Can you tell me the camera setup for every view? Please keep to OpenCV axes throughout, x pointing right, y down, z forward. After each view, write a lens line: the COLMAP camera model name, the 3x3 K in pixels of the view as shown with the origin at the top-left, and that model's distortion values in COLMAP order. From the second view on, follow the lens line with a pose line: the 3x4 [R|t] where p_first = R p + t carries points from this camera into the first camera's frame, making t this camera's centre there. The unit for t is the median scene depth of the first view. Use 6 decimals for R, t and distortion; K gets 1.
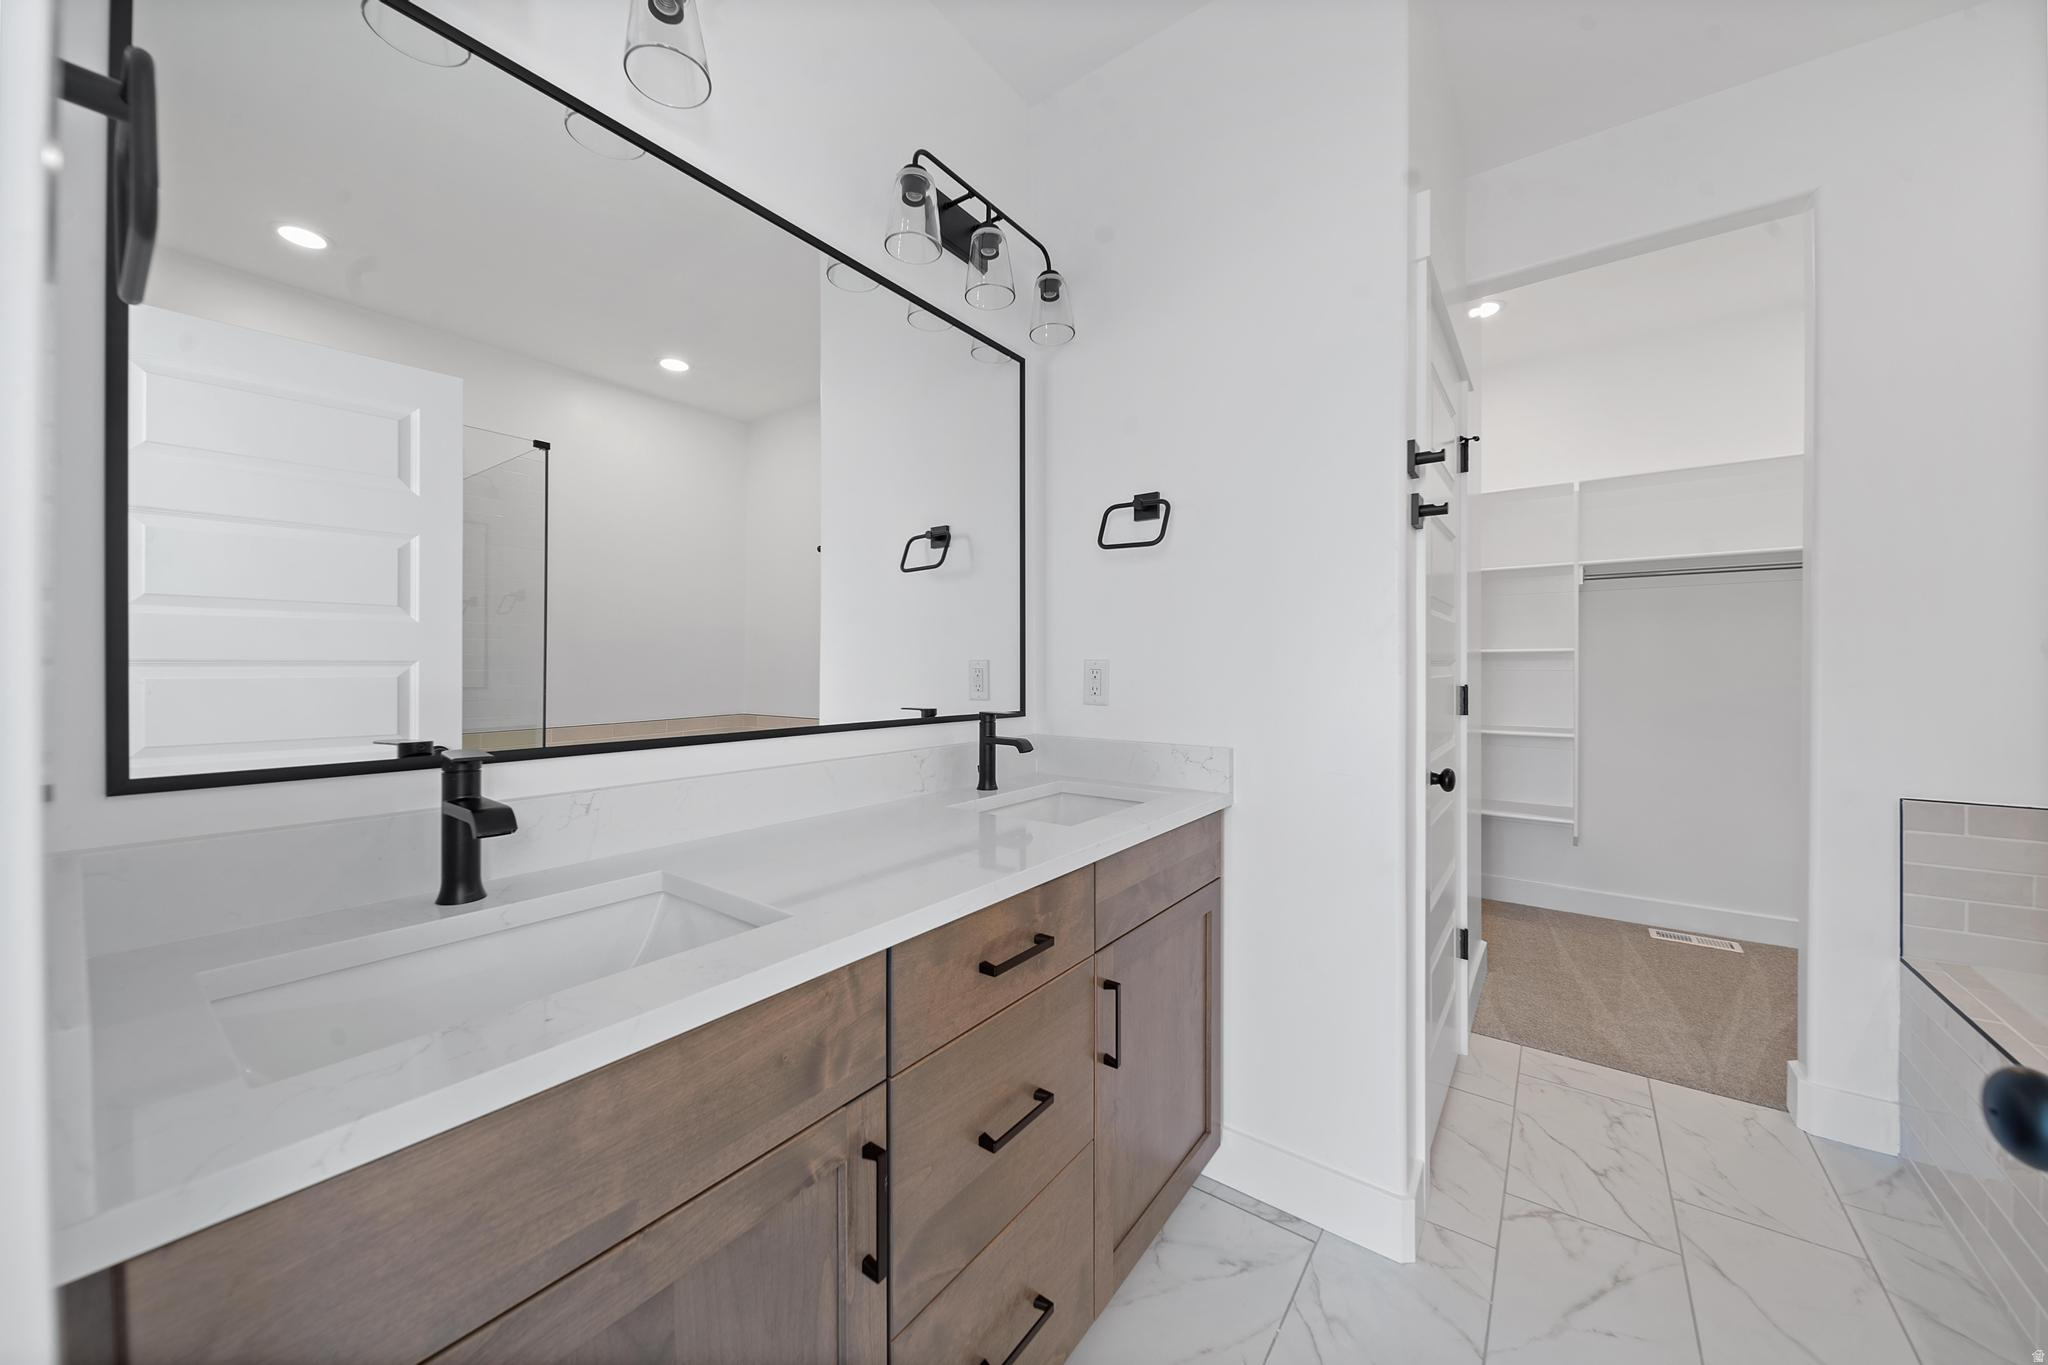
lens RADIAL K [[764.5, 0, 1023.5], [0, 764.5, 699.4], [0, 0, 1]] dist [-0.014163, -0.000048]
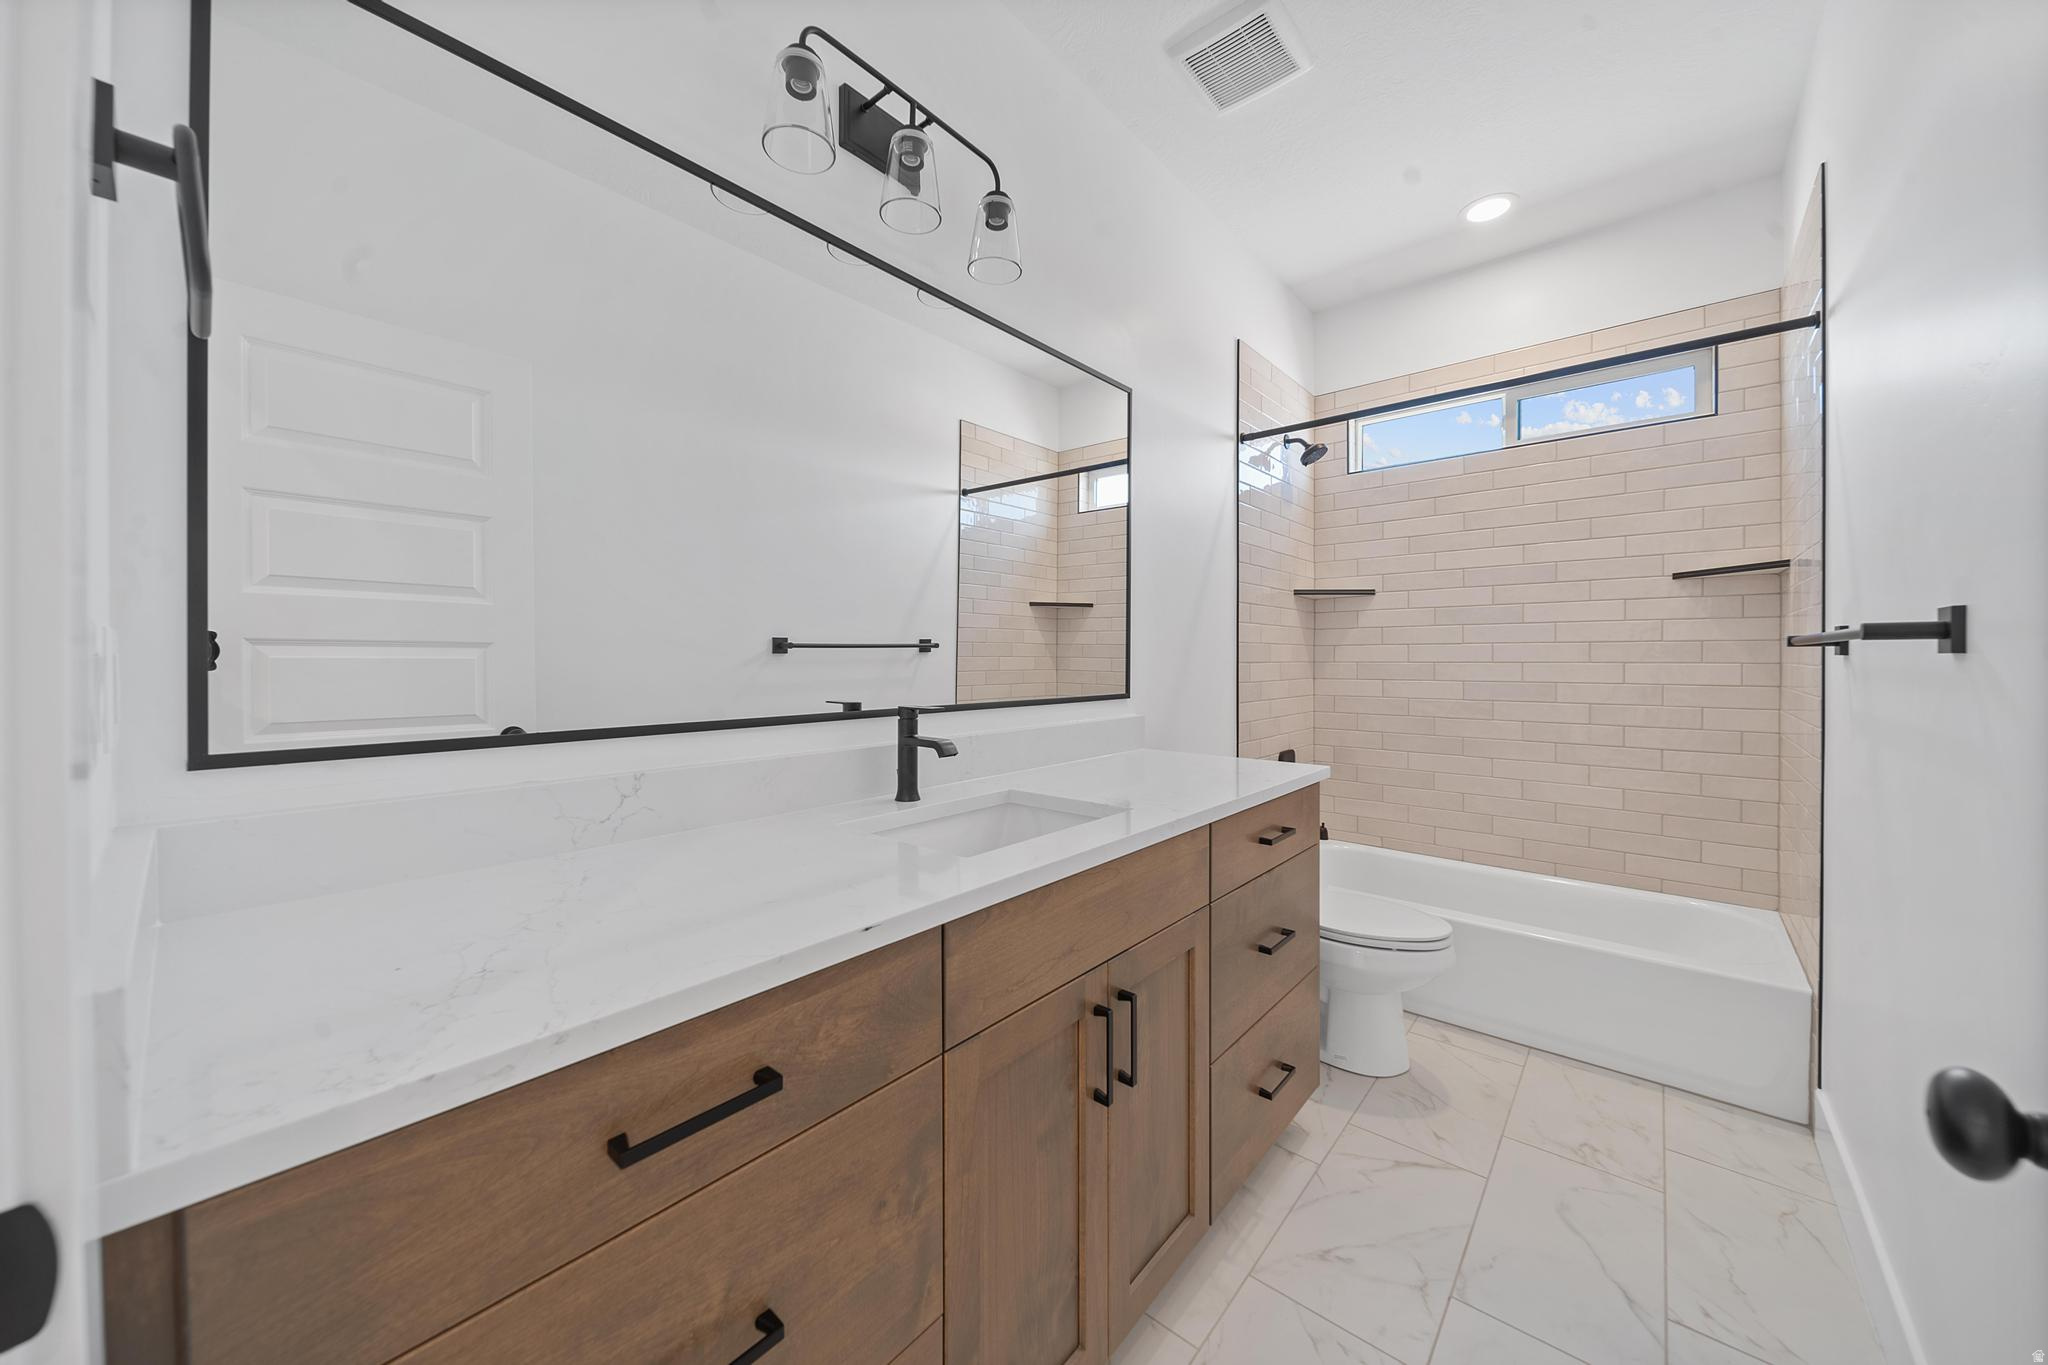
lens RADIAL K [[711.0, 0, 1015.4], [0, 711.0, 677.5], [0, 0, 1]] dist [0.008016, -0.005248]
pose [[0.993296, 0.008567, -0.115277, 0.160689], [-0.010031, 0.999876, -0.012128, -0.007944], [0.115159, 0.013203, 0.993259, 0.232752]]
